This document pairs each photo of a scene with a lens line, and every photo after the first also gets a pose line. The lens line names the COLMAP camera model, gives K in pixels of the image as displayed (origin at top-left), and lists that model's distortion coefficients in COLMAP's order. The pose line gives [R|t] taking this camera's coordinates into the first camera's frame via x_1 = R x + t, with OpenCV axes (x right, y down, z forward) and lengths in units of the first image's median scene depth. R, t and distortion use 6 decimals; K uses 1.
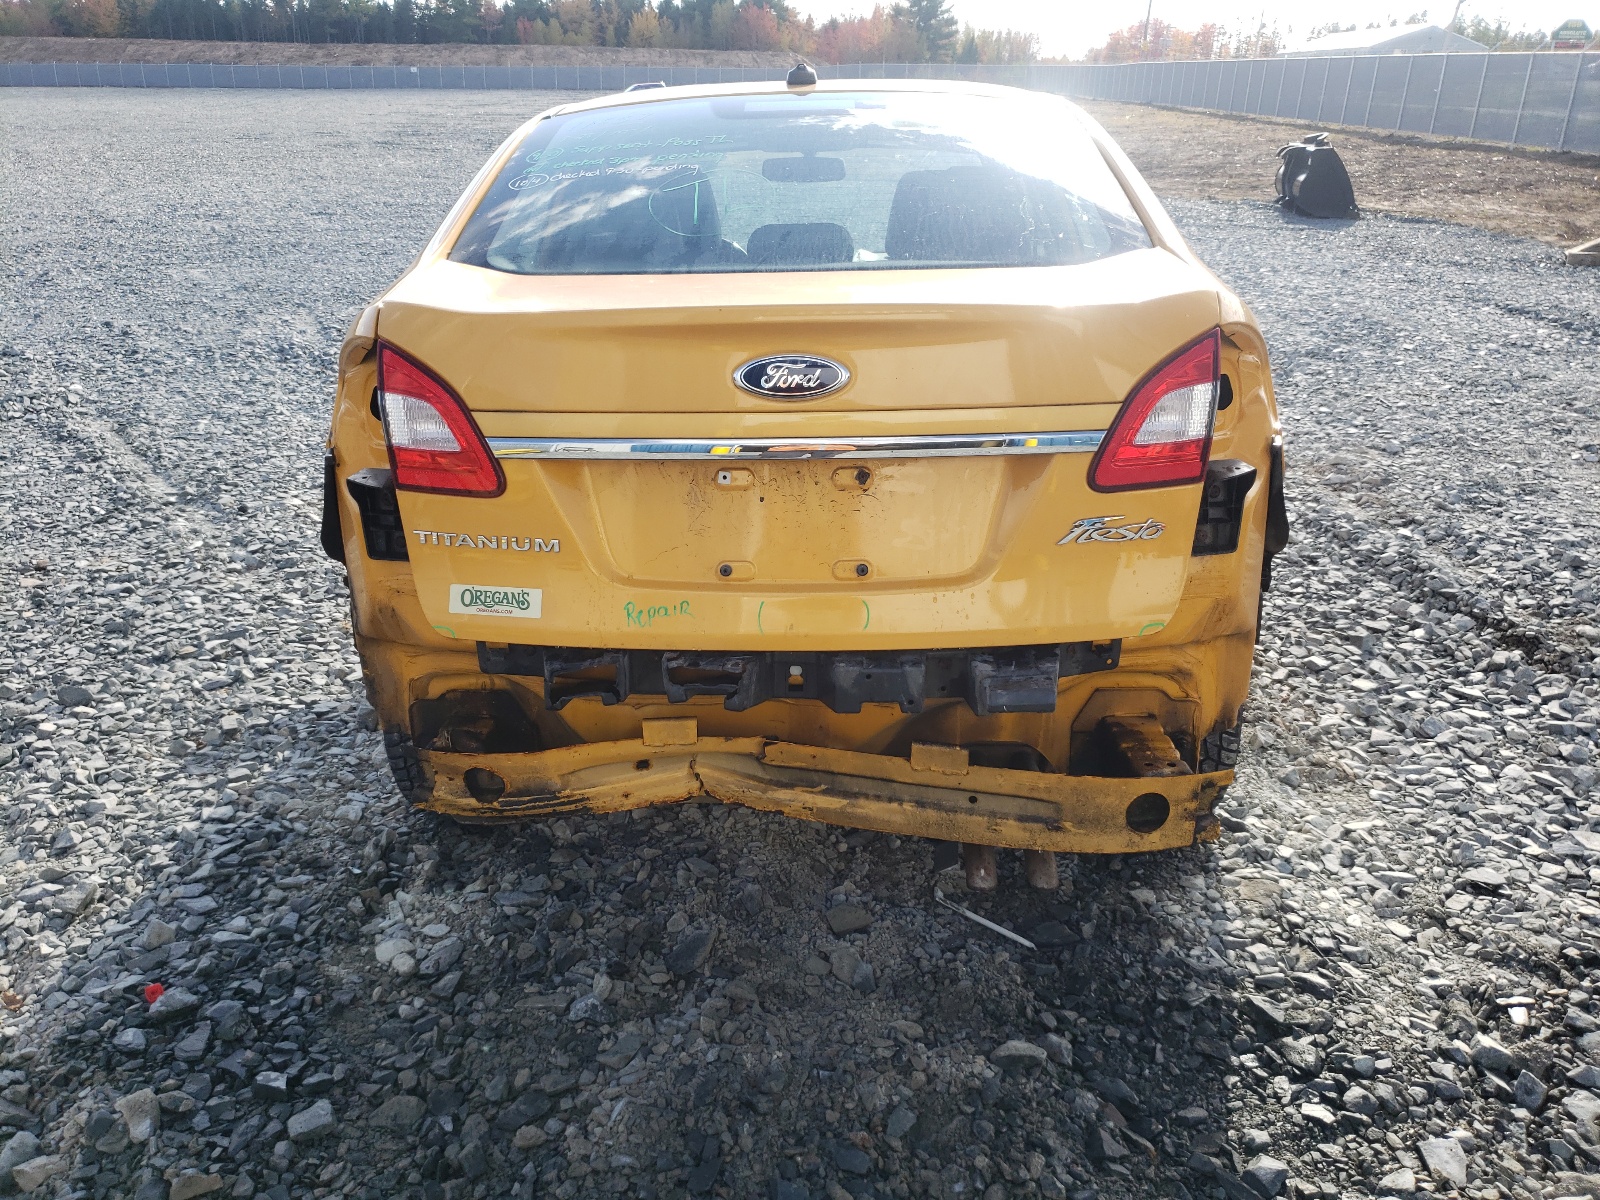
lens RADIAL K [[1250.7, 0, 793.4], [0, 1250.7, 604.6], [0, 0, 1]] dist [0.031503, -0.005169]
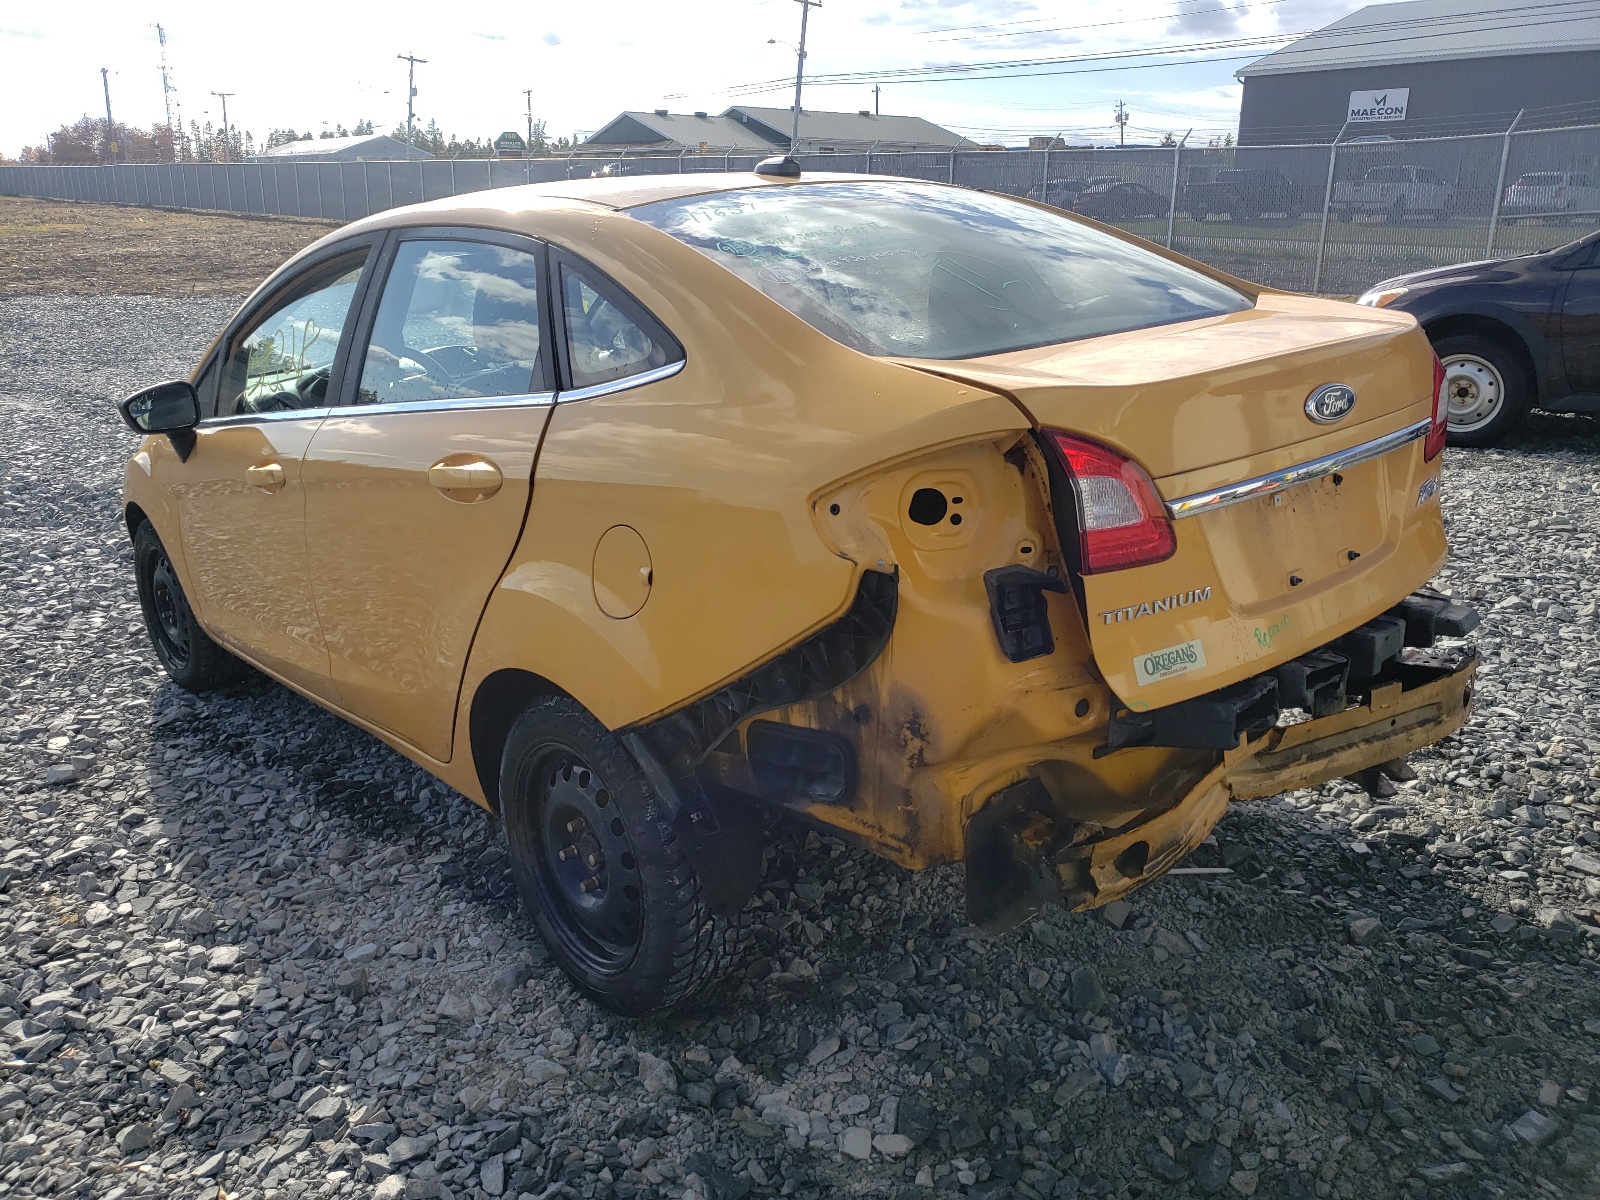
lens RADIAL K [[1250.7, 0, 794.9], [0, 1250.7, 592.8], [0, 0, 1]] dist [0.031503, -0.005169]
pose [[0.730146, -0.218996, 0.647246, -1.033167], [0.269778, 0.962685, 0.021393, -0.149789], [-0.627779, 0.158993, 0.761981, 0.384227]]
